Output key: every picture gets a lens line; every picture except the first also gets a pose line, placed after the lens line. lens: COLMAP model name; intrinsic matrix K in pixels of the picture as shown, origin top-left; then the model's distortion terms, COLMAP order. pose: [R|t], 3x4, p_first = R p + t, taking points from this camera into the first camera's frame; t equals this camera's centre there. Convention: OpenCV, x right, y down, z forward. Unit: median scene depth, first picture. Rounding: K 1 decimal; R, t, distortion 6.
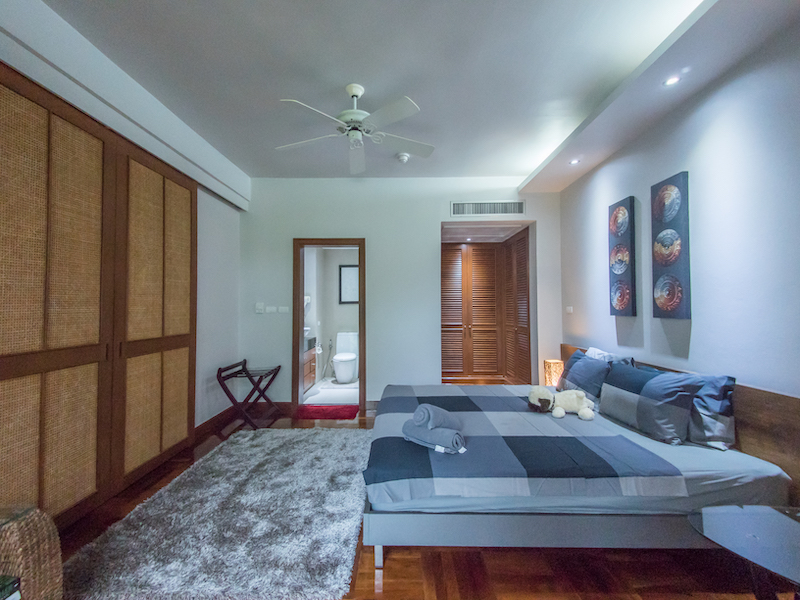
lens RADIAL K [[355.5, 0, 394.1], [0, 355.5, 295.9], [0, 0, 1]] dist [0.028161, -0.000307]
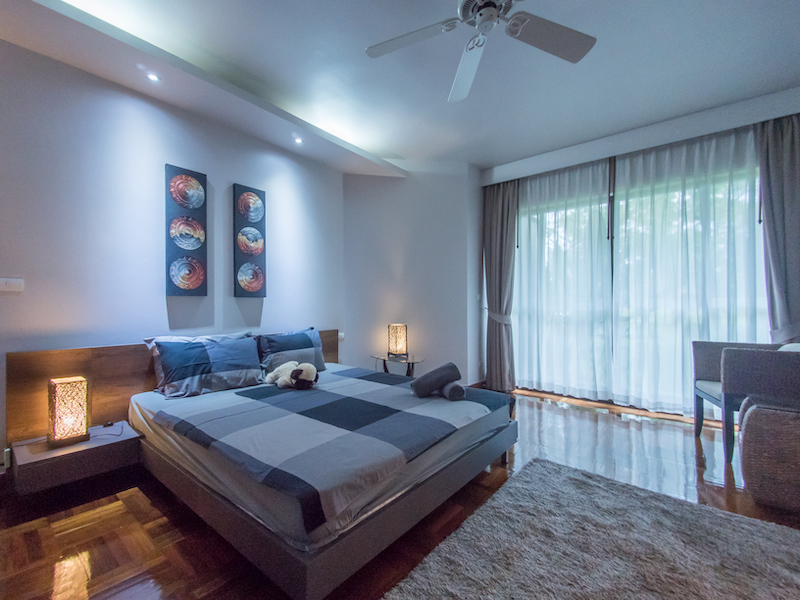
lens RADIAL K [[361.3, 0, 374.2], [0, 361.3, 303.4], [0, 0, 1]] dist [0.061906, -0.000335]
pose [[-0.763811, 0.001666, 0.645438, -0.376415], [-0.020722, 0.999418, -0.027102, 0.101406], [-0.645107, -0.034076, -0.763332, 1.554523]]
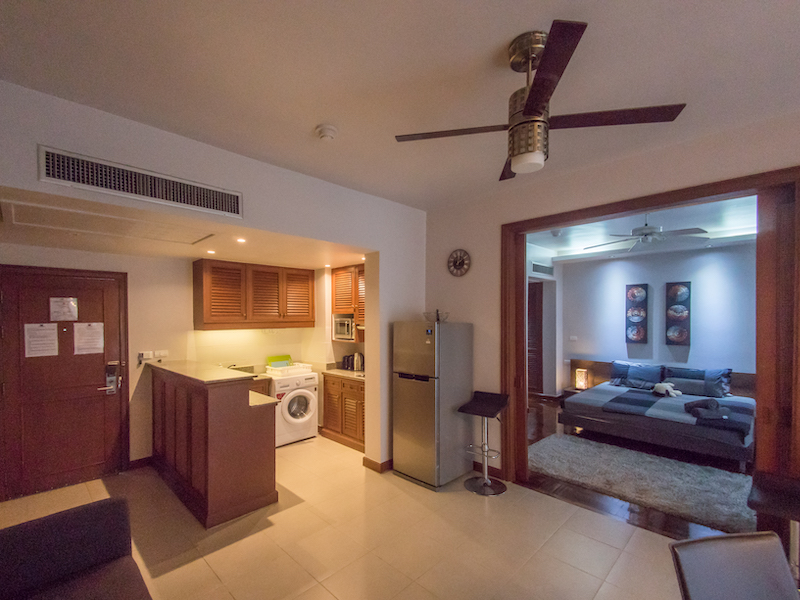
lens RADIAL K [[359.7, 0, 386.8], [0, 359.7, 317.6], [0, 0, 1]] dist [0.030424, 0.000071]
pose [[0.707574, 0.000178, 0.706640, -1.913736], [-0.022314, 0.999507, 0.022091, -0.107016], [-0.706287, -0.031399, 0.707229, 0.615588]]
